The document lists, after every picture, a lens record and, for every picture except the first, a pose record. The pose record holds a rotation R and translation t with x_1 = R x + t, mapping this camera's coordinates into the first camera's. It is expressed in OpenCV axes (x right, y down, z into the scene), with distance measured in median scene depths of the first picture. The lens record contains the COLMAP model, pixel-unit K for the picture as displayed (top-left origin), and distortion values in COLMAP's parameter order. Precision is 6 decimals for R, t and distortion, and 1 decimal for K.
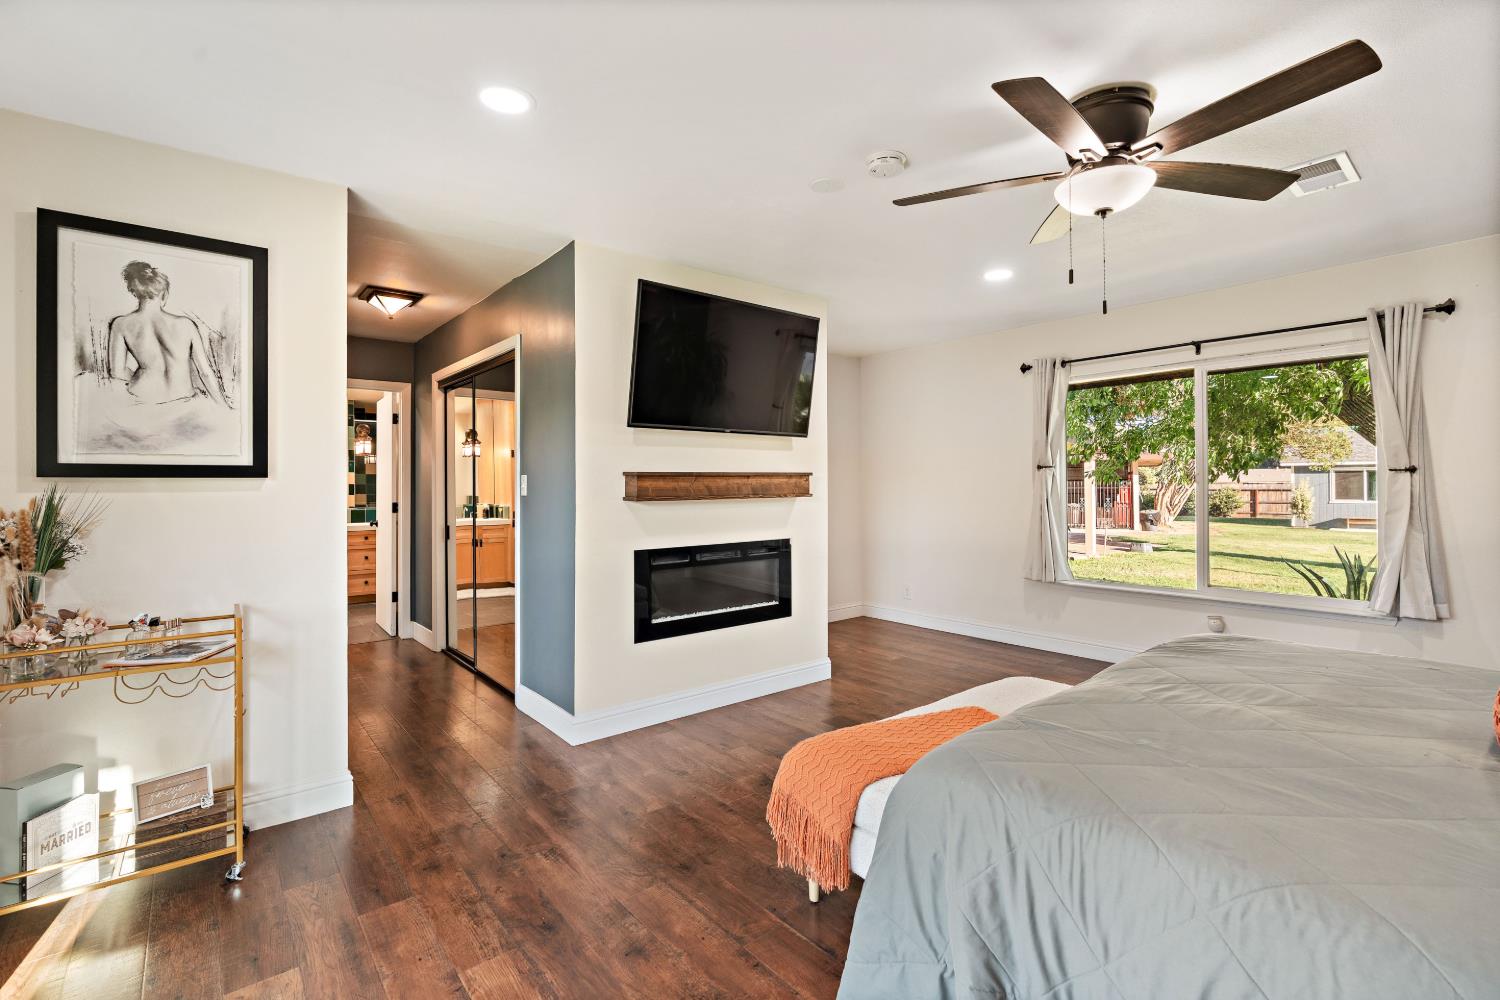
lens RADIAL K [[674.3, 0, 750.0], [0, 674.3, 488.4], [0, 0, 1]] dist [-0.011851, 0.004934]
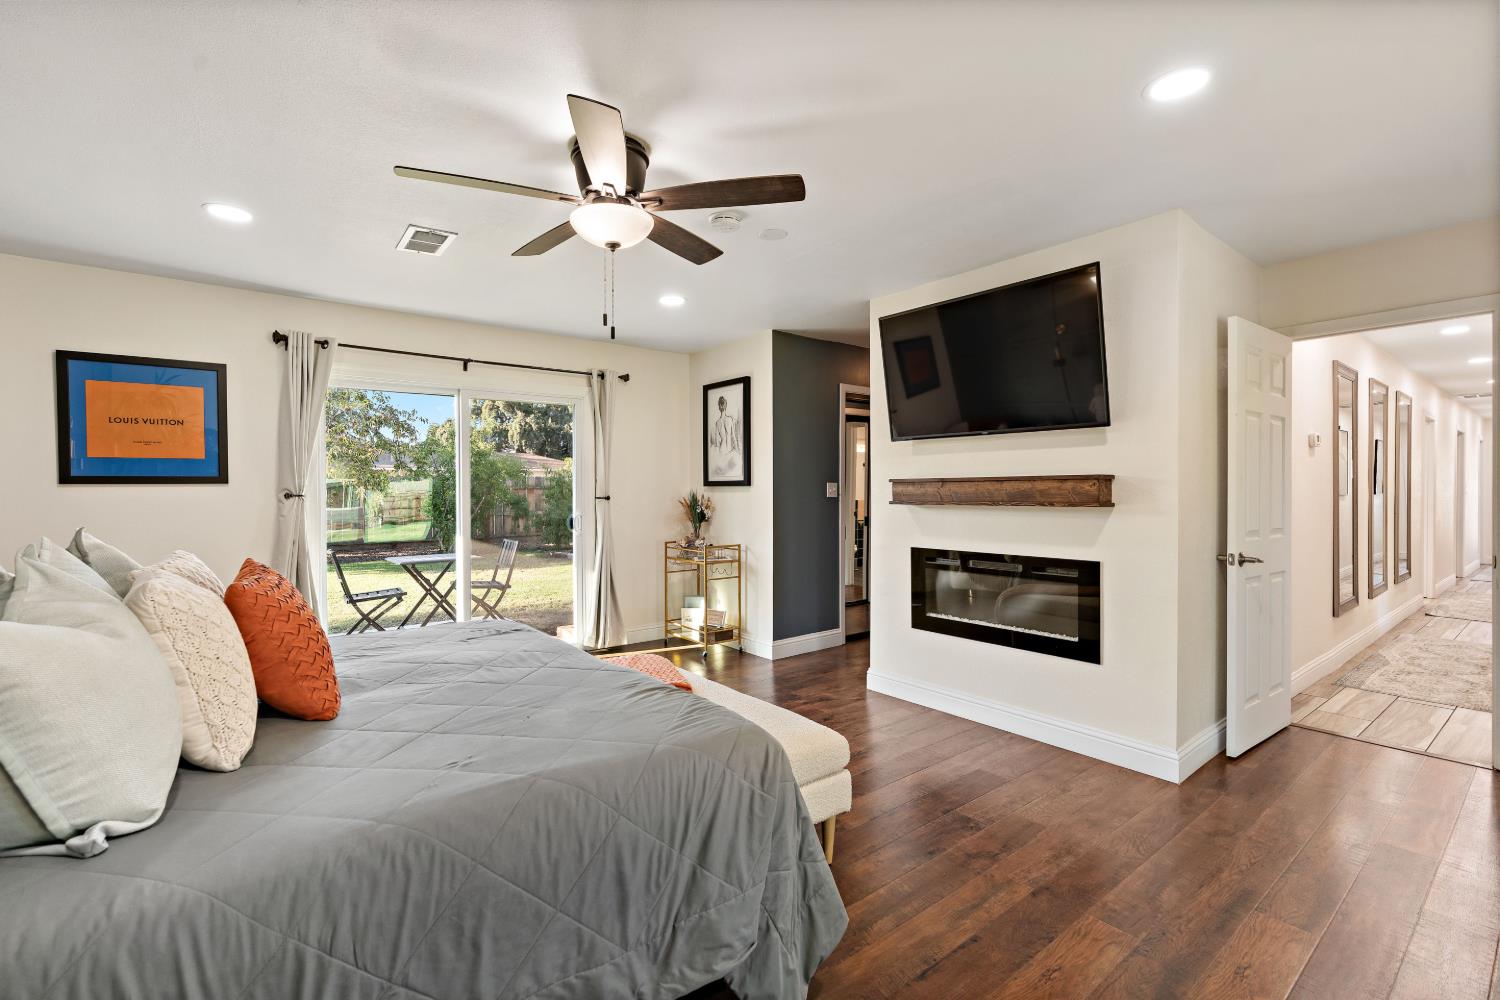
lens RADIAL K [[674.3, 0, 749.1], [0, 674.3, 496.5], [0, 0, 1]] dist [-0.011851, 0.004934]
pose [[-0.015750, 0.016895, -0.999733, 0.974727], [-0.000141, 0.999857, 0.016900, -0.013445], [0.999876, 0.000407, -0.015745, 0.735911]]
